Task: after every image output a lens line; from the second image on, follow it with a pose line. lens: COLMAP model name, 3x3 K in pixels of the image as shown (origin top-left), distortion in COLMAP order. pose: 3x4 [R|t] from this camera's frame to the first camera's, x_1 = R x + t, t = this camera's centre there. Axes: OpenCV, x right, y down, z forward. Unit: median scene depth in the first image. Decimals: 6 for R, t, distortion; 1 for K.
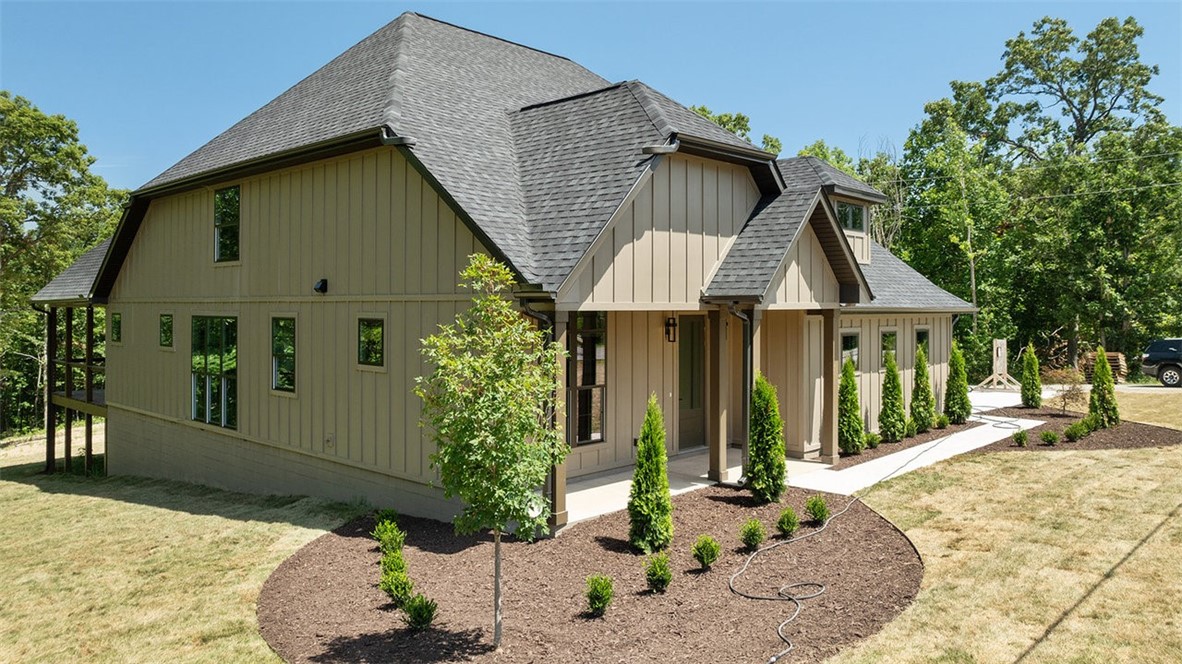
lens RADIAL K [[836.1, 0, 590.5], [0, 836.1, 307.6], [0, 0, 1]] dist [0.003234, 0.000417]
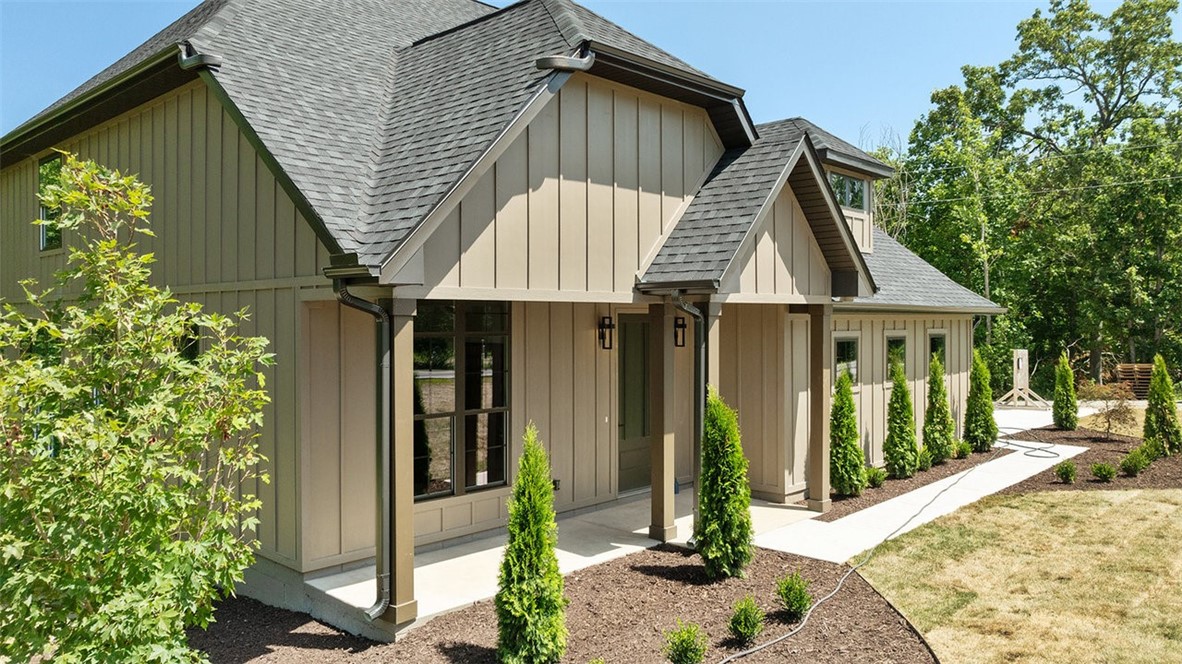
lens RADIAL K [[841.3, 0, 591.0], [0, 841.3, 332.0], [0, 0, 1]] dist [-0.000005, 0.000528]
pose [[0.999994, -0.003493, 0.000195, 0.084057], [0.003491, 0.999931, 0.011228, 0.017594], [-0.000234, -0.011227, 0.999937, 0.252242]]
